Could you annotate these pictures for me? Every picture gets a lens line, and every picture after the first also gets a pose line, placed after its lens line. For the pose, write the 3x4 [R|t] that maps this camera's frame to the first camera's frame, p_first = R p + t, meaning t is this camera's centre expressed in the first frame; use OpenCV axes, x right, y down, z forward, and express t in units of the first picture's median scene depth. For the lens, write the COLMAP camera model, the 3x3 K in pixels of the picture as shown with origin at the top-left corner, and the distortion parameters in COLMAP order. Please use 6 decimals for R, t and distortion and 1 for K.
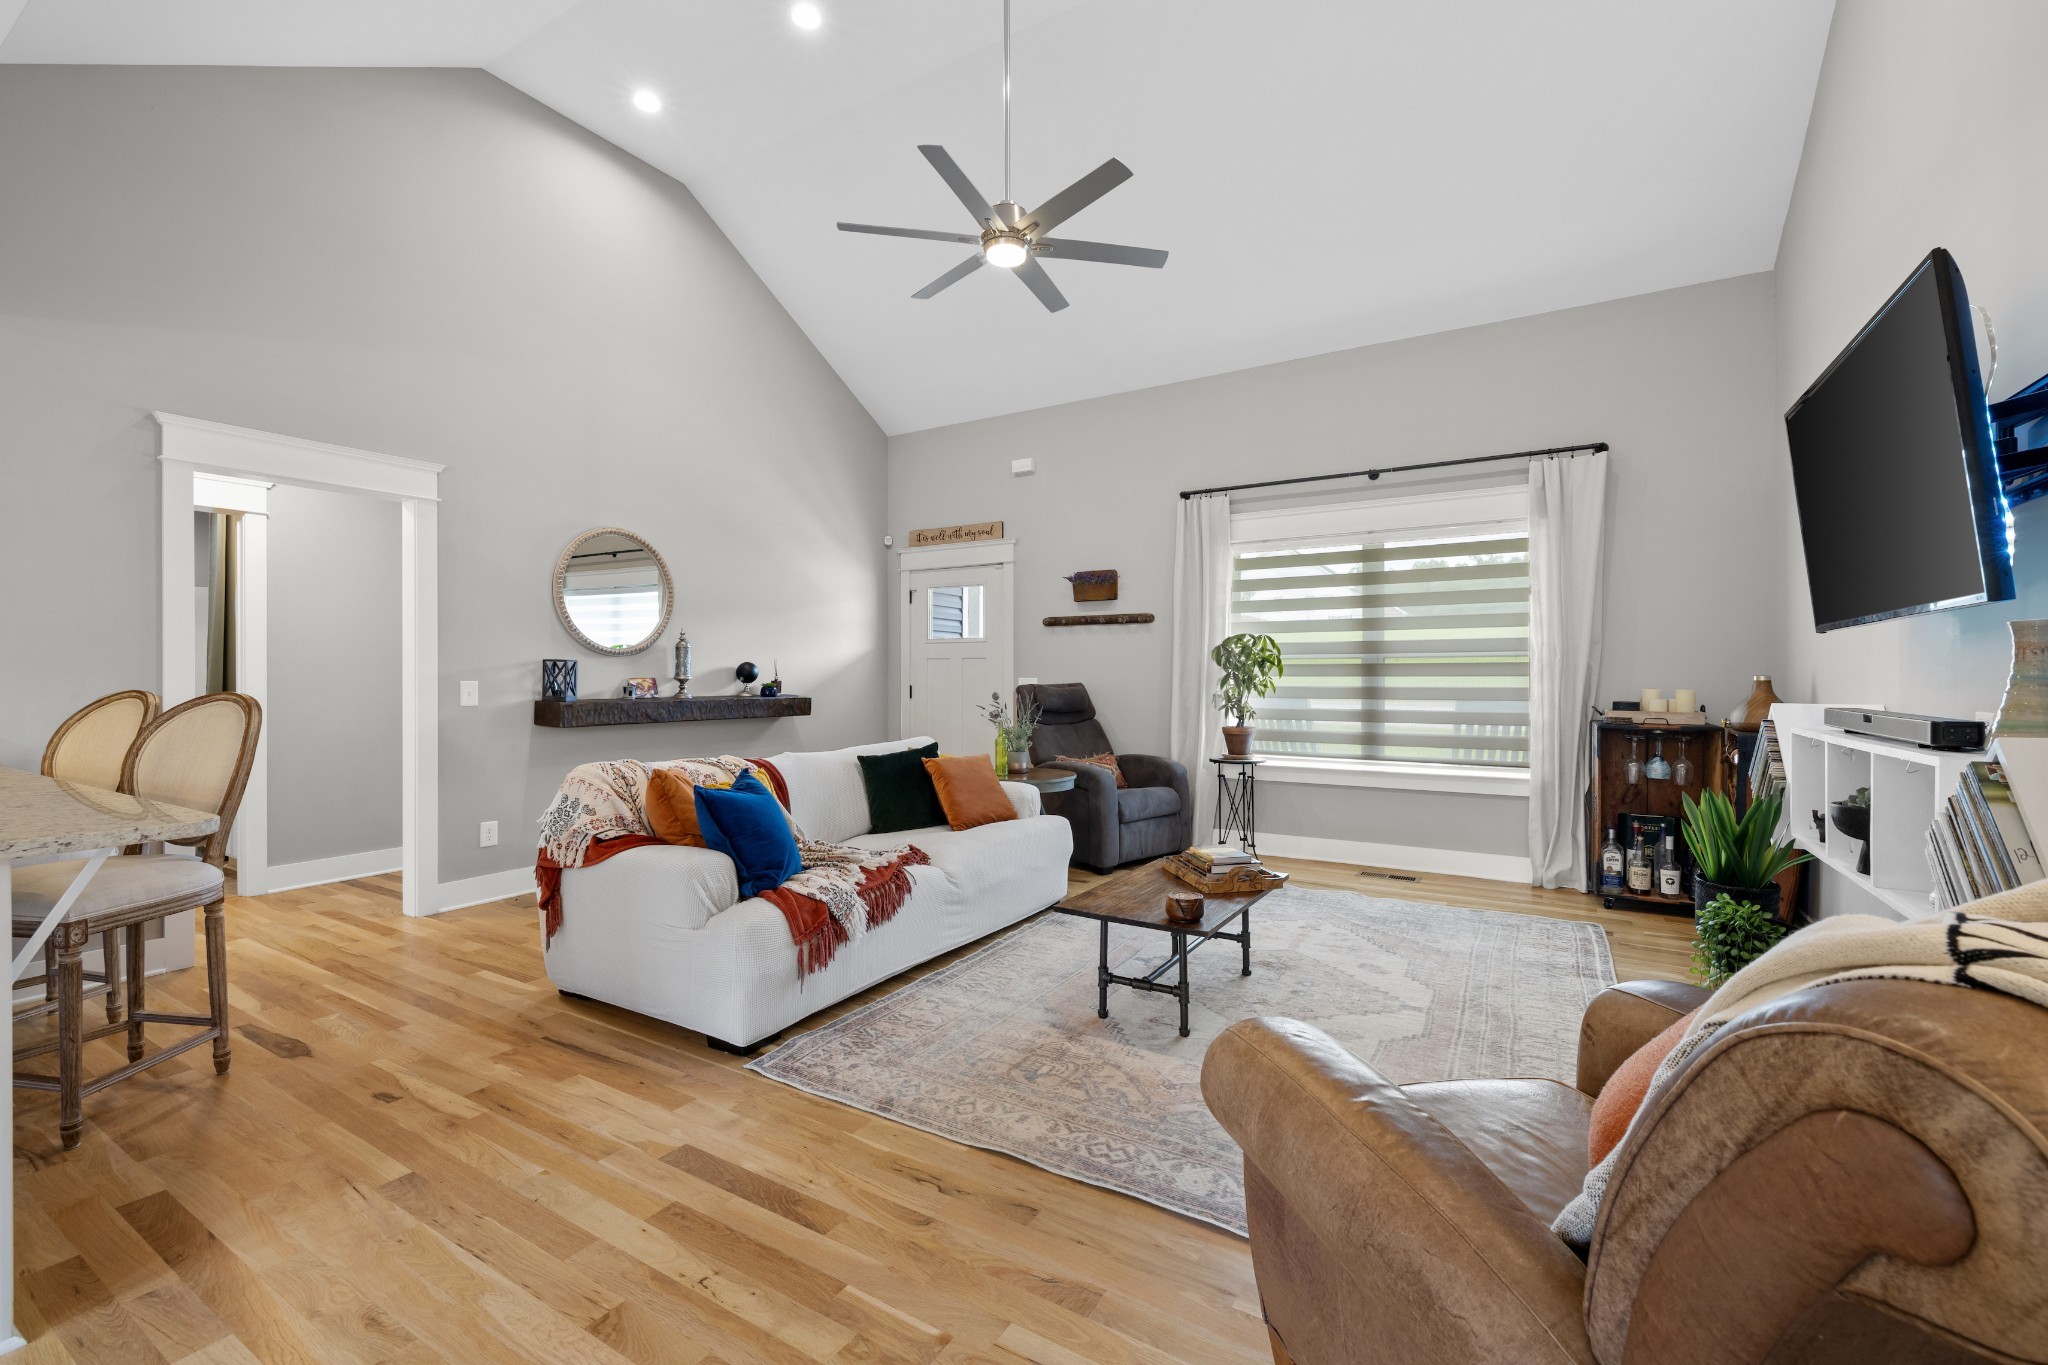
lens RADIAL K [[861.6, 0, 1027.0], [0, 861.6, 678.2], [0, 0, 1]] dist [0.000755, 0.000363]
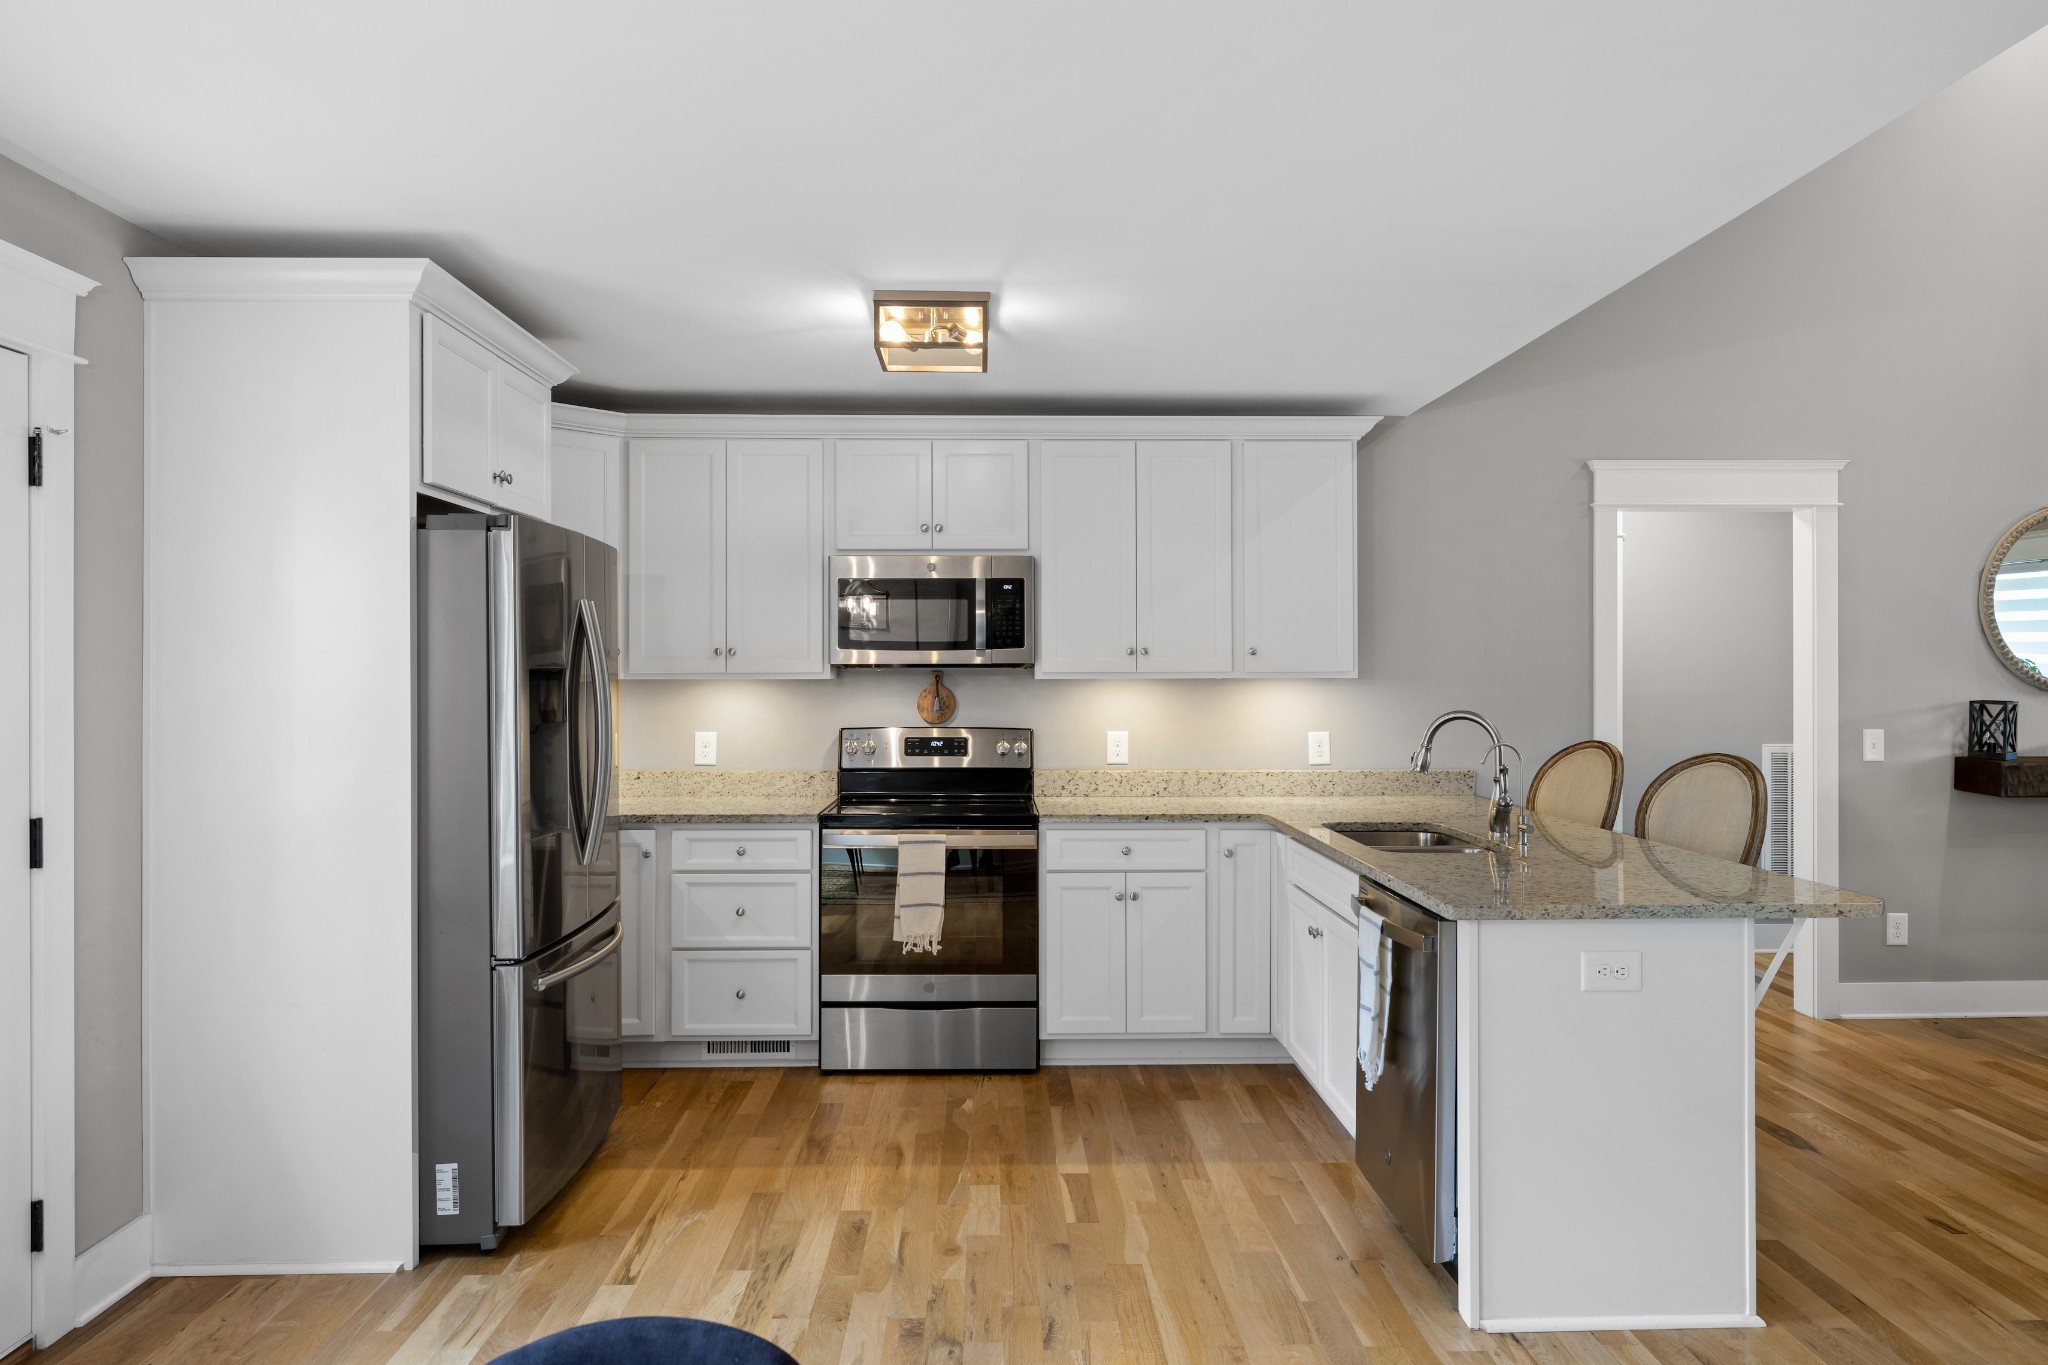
lens RADIAL K [[1314.3, 0, 1026.8], [0, 1314.3, 663.4], [0, 0, 1]] dist [0.003682, 0.002822]
pose [[0.544973, -0.004725, -0.838440, -0.066099], [-0.004252, 0.999956, -0.008399, -0.044794], [0.838443, 0.008142, 0.544929, -0.306911]]
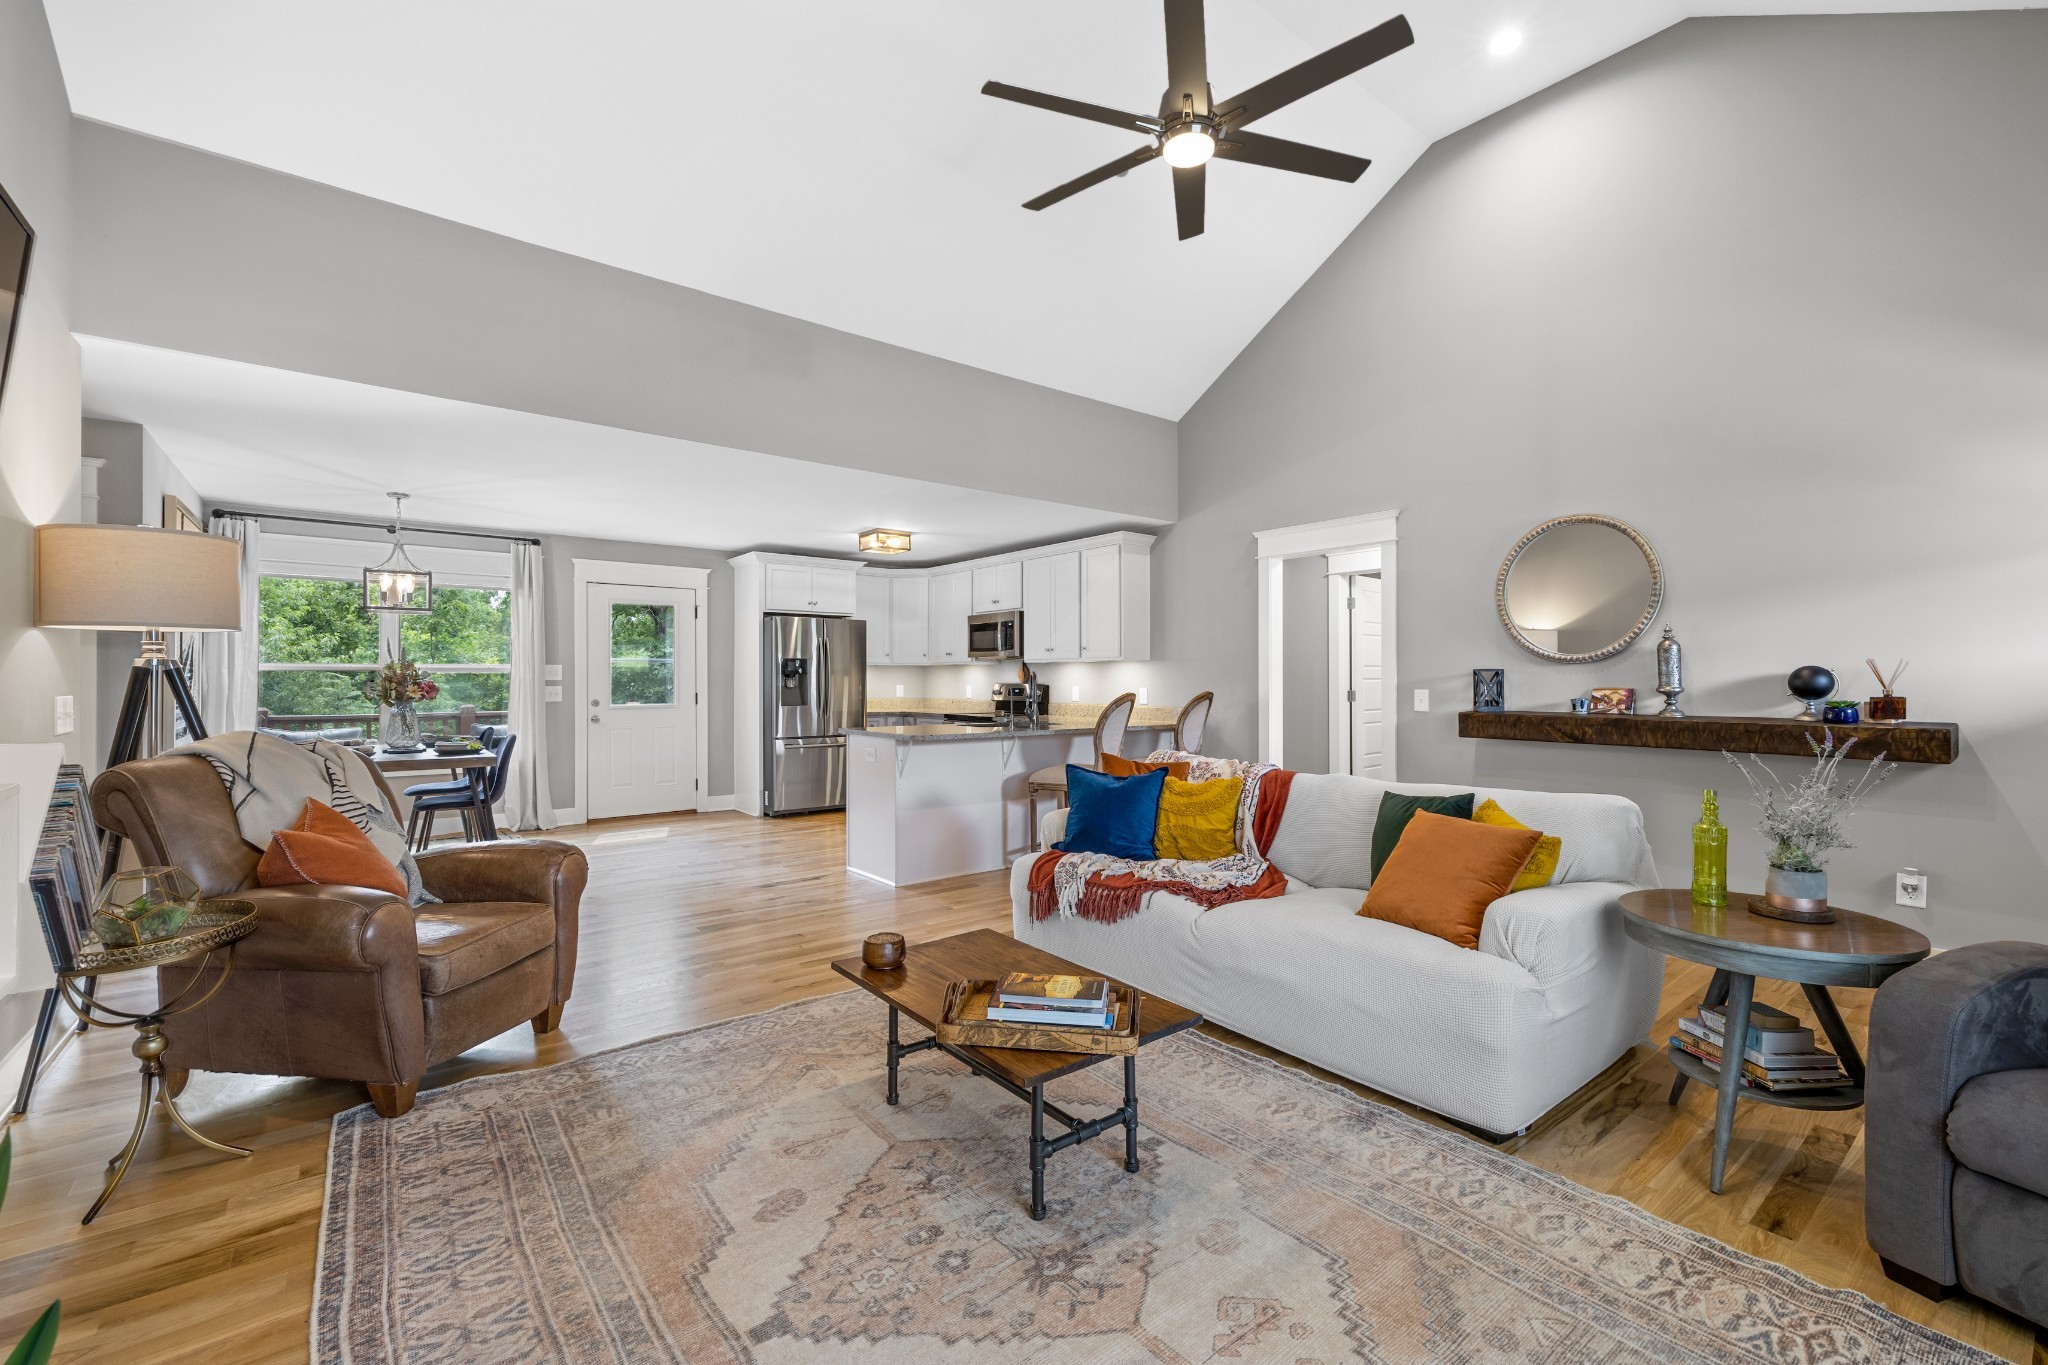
lens RADIAL K [[861.6, 0, 1027.0], [0, 861.6, 678.2], [0, 0, 1]] dist [0.000755, 0.000363]
pose [[-0.348693, -0.000822, -0.937237, 0.628829], [-0.006106, 0.999980, 0.001395, -0.010631], [0.937217, 0.006209, -0.348691, 0.944348]]
